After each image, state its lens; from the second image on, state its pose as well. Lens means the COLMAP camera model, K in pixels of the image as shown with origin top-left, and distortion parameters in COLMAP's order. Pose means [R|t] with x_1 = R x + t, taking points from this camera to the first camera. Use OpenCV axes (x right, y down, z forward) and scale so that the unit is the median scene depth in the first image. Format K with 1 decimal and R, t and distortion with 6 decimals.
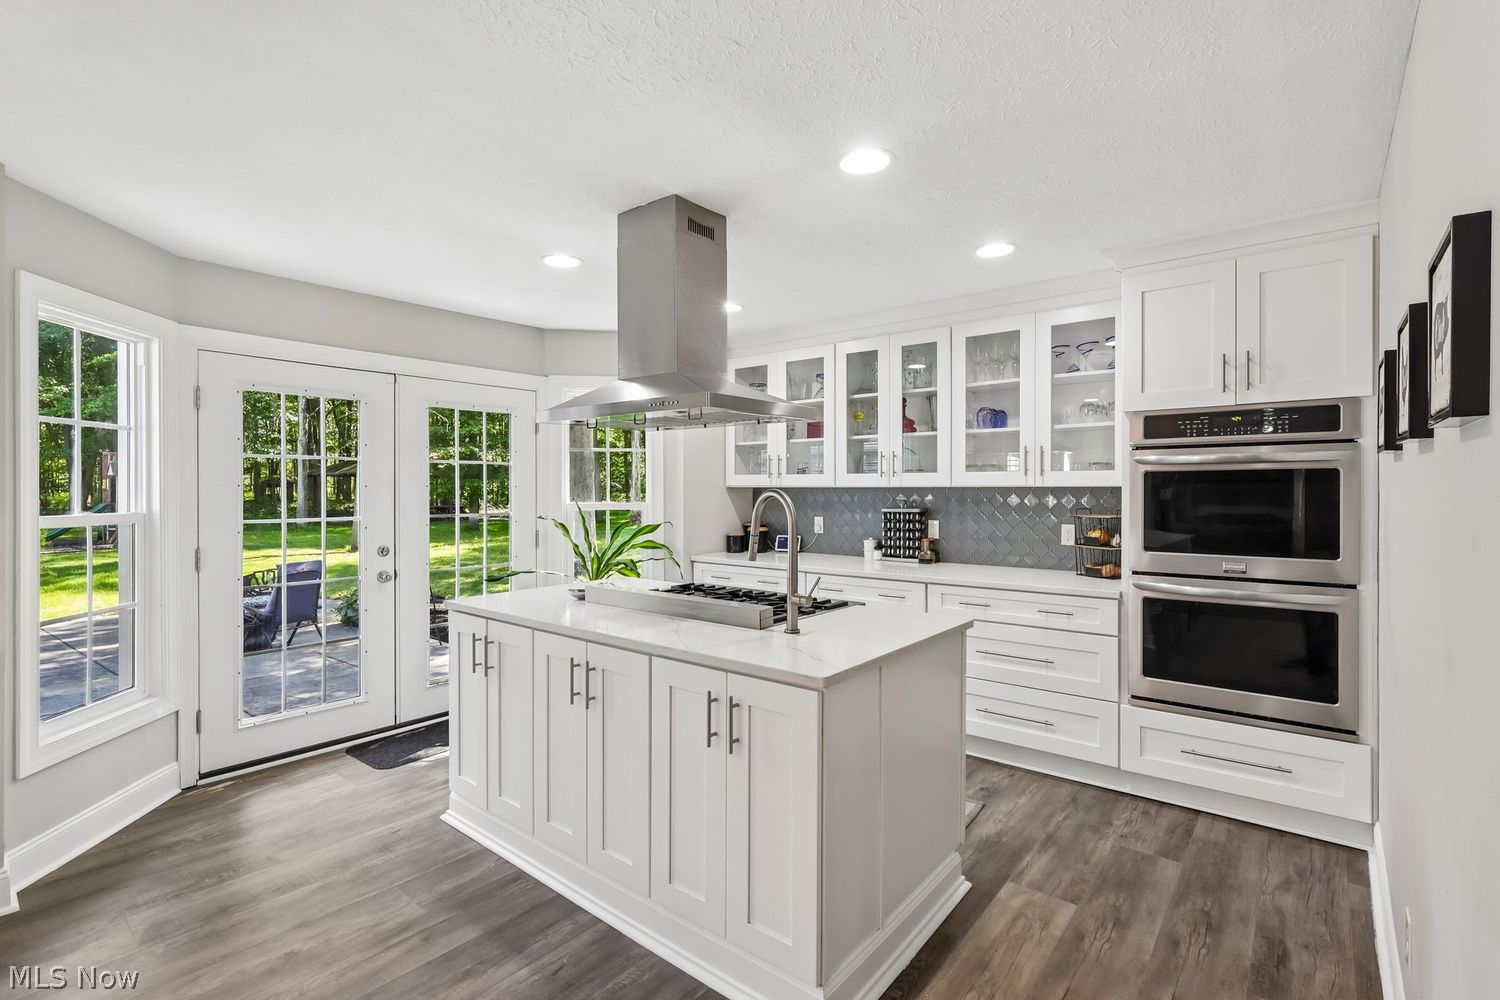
lens RADIAL K [[706.0, 0, 746.9], [0, 706.0, 492.7], [0, 0, 1]] dist [0.001113, 0.001173]
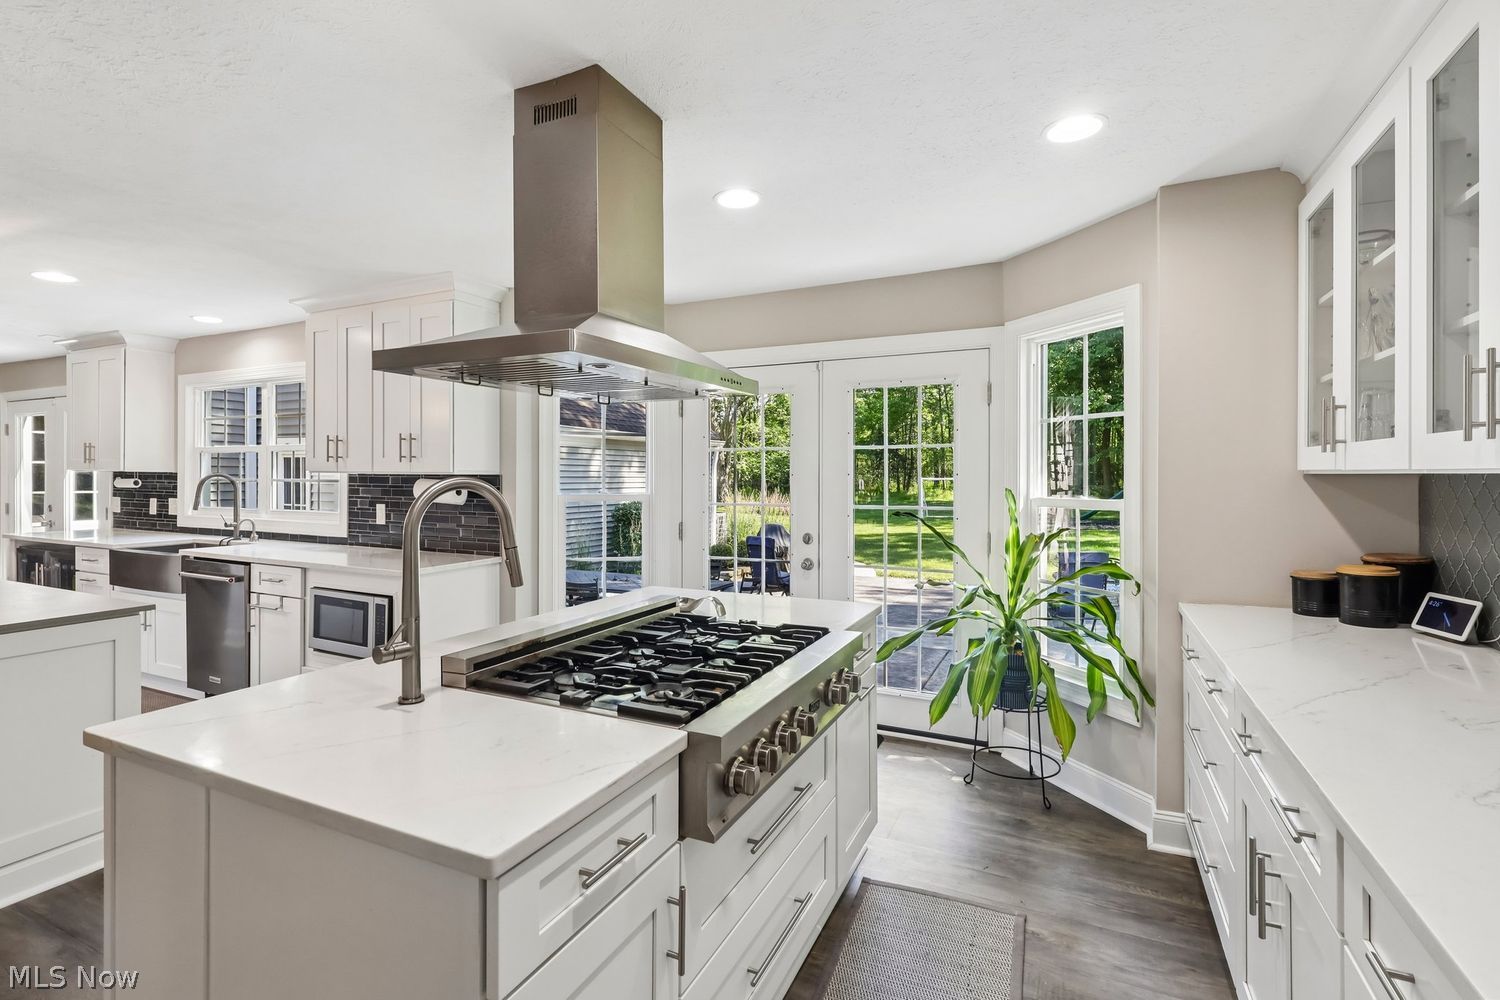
lens RADIAL K [[706.0, 0, 744.5], [0, 706.0, 475.9], [0, 0, 1]] dist [0.001113, 0.001173]
pose [[0.245708, -0.000795, -0.969344, 0.357704], [-0.007659, 0.999967, -0.002762, -0.003027], [0.969314, 0.008103, 0.245694, 0.540312]]
